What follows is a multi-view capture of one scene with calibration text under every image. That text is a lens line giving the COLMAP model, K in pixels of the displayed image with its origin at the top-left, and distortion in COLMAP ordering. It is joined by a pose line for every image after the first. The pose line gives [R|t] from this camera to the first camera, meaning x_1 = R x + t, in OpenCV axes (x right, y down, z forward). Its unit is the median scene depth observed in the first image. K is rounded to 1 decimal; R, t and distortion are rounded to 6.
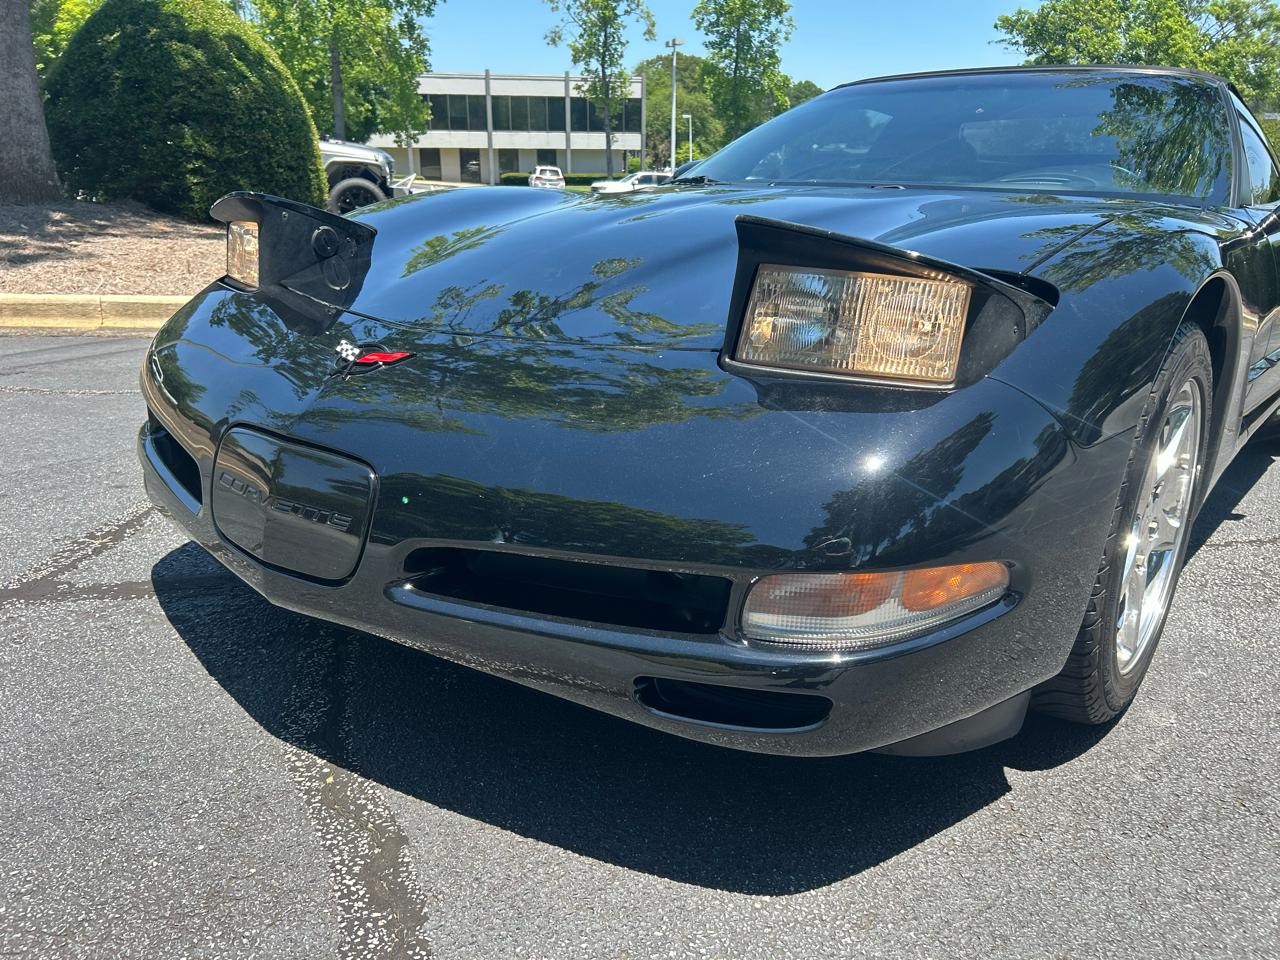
lens RADIAL K [[975.5, 0, 648.9], [0, 975.5, 488.3], [0, 0, 1]] dist [0.055369, -0.063932]
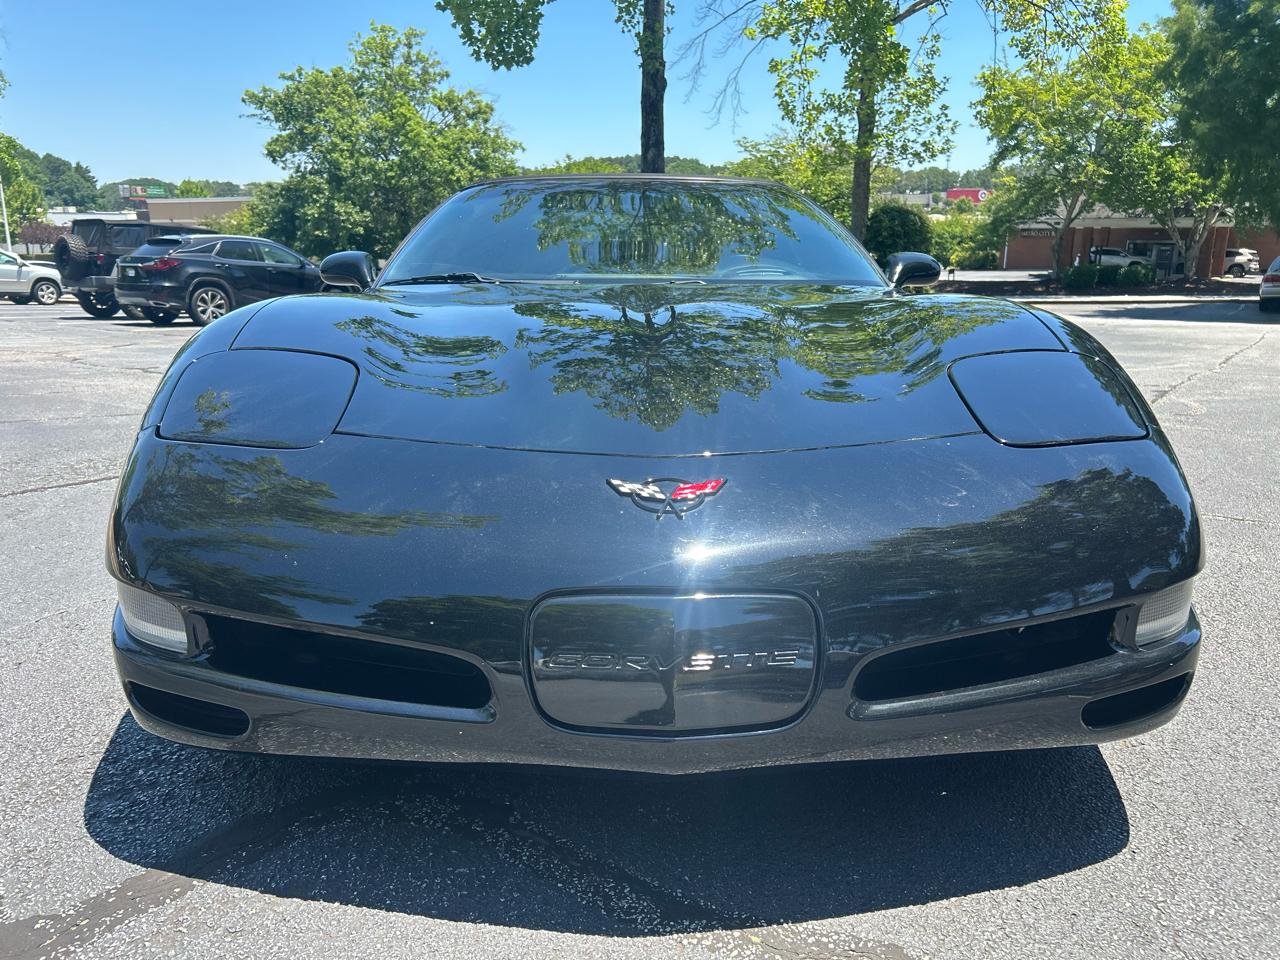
lens RADIAL K [[975.5, 0, 638.6], [0, 975.5, 486.7], [0, 0, 1]] dist [0.055369, -0.063932]
pose [[0.764734, -0.169673, 0.621605, -0.257793], [0.209516, 0.977763, 0.009131, -0.043708], [-0.609331, 0.123253, 0.783278, 0.079409]]
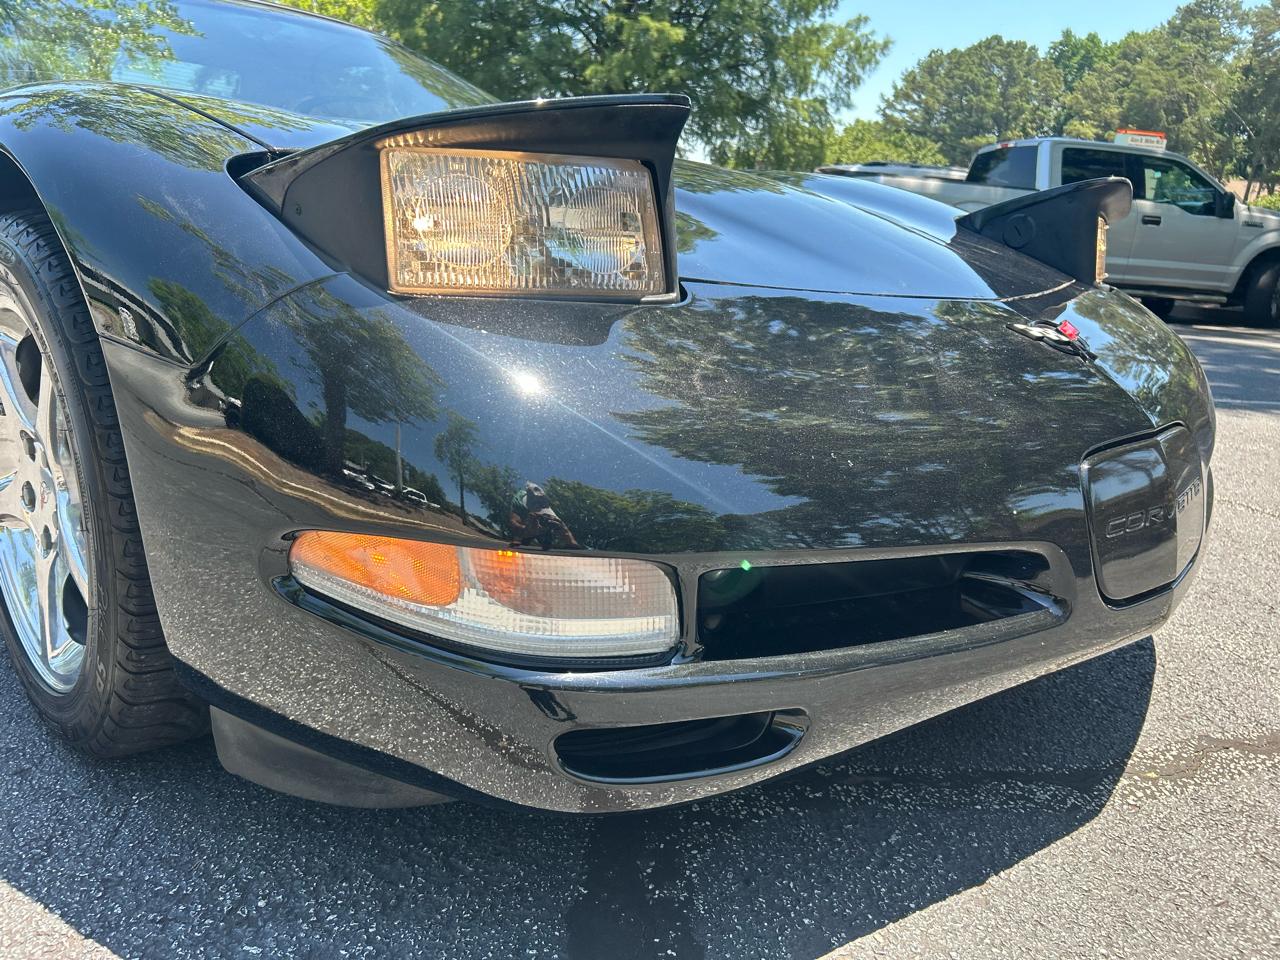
lens RADIAL K [[975.5, 0, 643.8], [0, 975.5, 473.8], [0, 0, 1]] dist [0.055369, -0.063932]
pose [[0.109465, -0.273091, 0.955740, -0.336610], [0.242069, 0.939893, 0.240838, -0.089043], [-0.964064, 0.204992, 0.168992, 0.350909]]
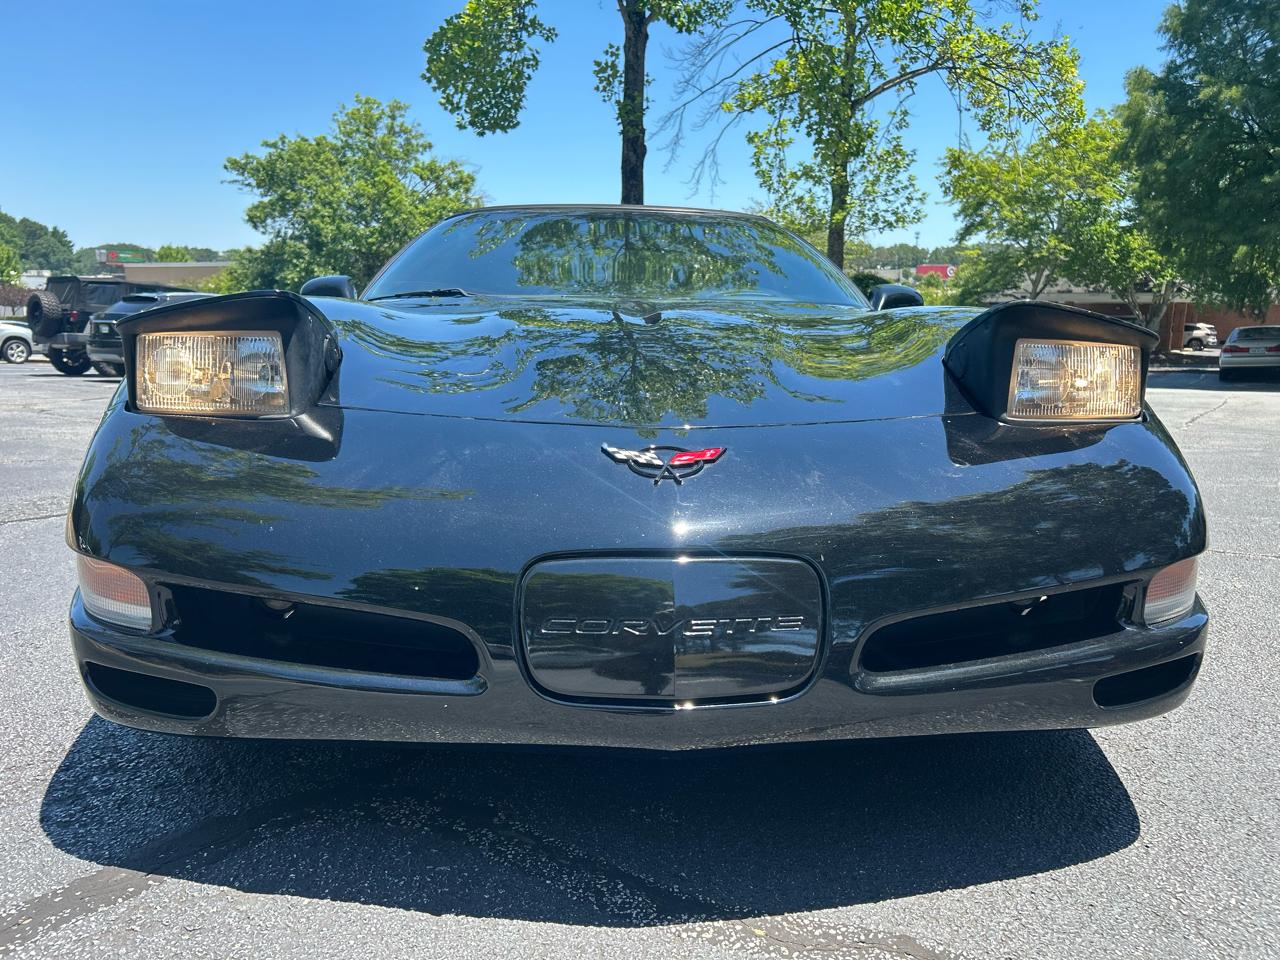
lens RADIAL K [[975.5, 0, 651.7], [0, 975.5, 486.2], [0, 0, 1]] dist [0.055369, -0.063932]
pose [[0.741539, -0.122698, 0.659595, -0.259327], [0.207070, 0.976993, -0.051054, -0.018353], [-0.638155, 0.174440, 0.749886, 0.094584]]
